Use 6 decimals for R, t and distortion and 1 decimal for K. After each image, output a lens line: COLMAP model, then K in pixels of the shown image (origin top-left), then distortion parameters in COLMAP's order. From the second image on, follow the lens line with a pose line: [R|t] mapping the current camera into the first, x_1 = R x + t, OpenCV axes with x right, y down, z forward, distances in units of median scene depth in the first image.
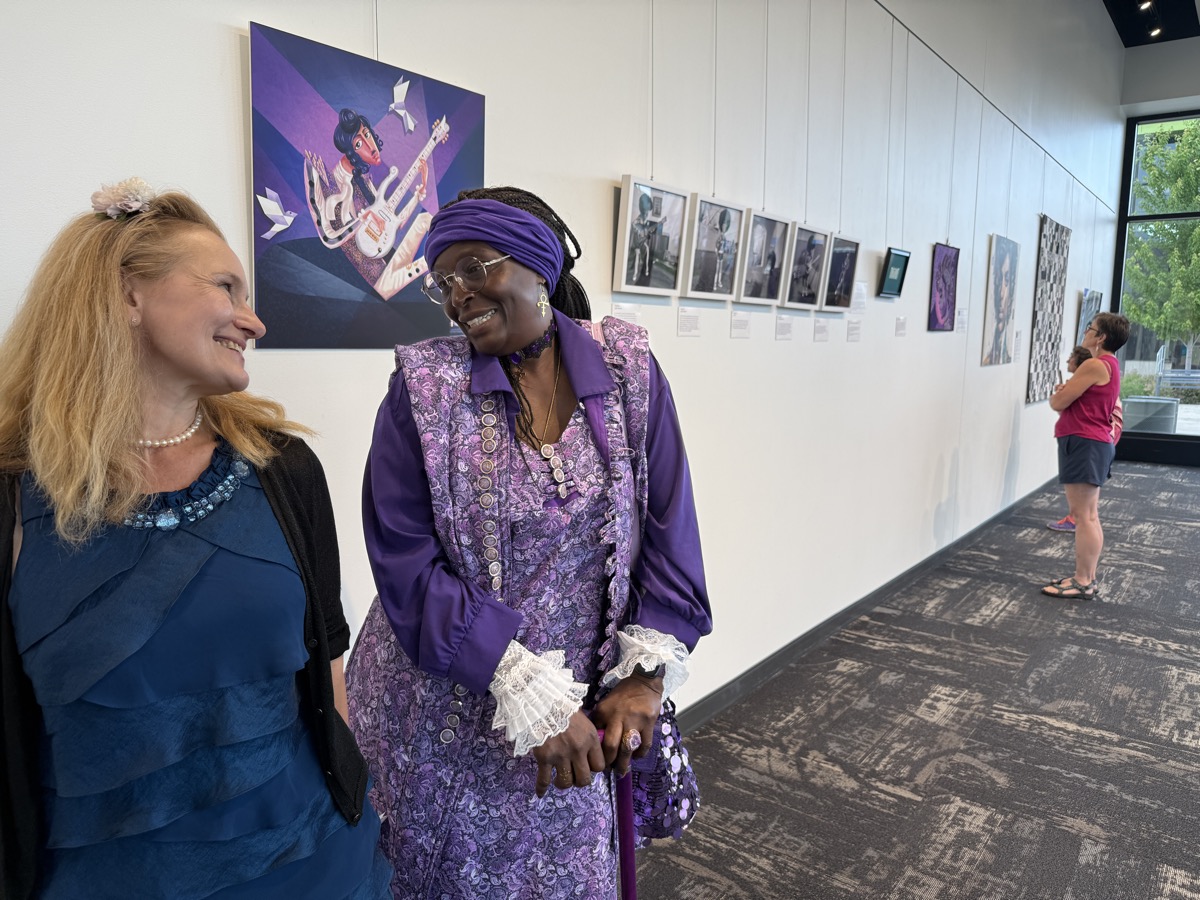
lens RADIAL K [[812.6, 0, 579.9], [0, 812.6, 467.3], [0, 0, 1]] dist [-0.030876, -0.008335]
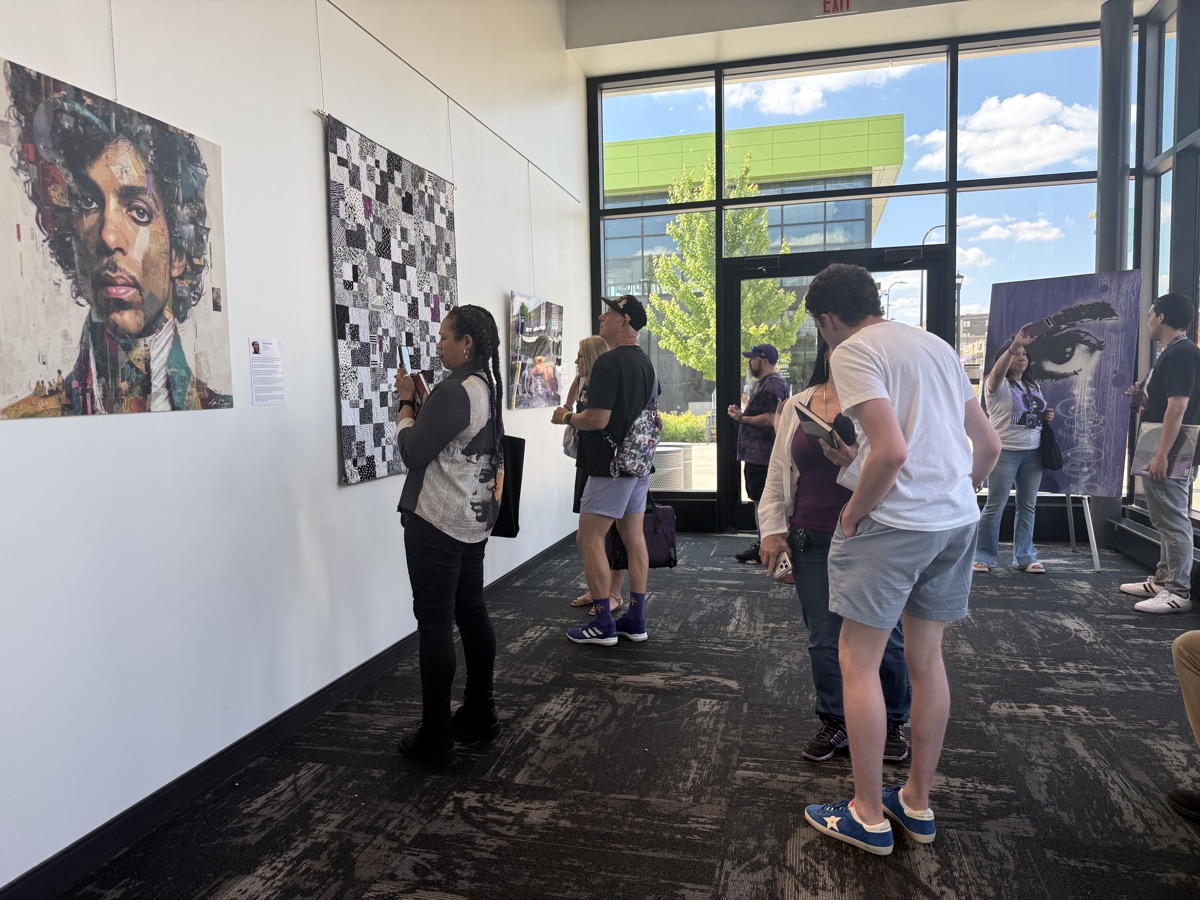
lens RADIAL K [[818.6, 0, 600.0], [0, 818.6, 450.0], [0, 0, 1]] dist [0.038203, -0.064664]
pose [[0.898414, -0.052341, 0.436018, 0.833174], [0.089817, 0.993784, -0.065769, -0.091428], [-0.429866, 0.098250, 0.897531, 0.797117]]
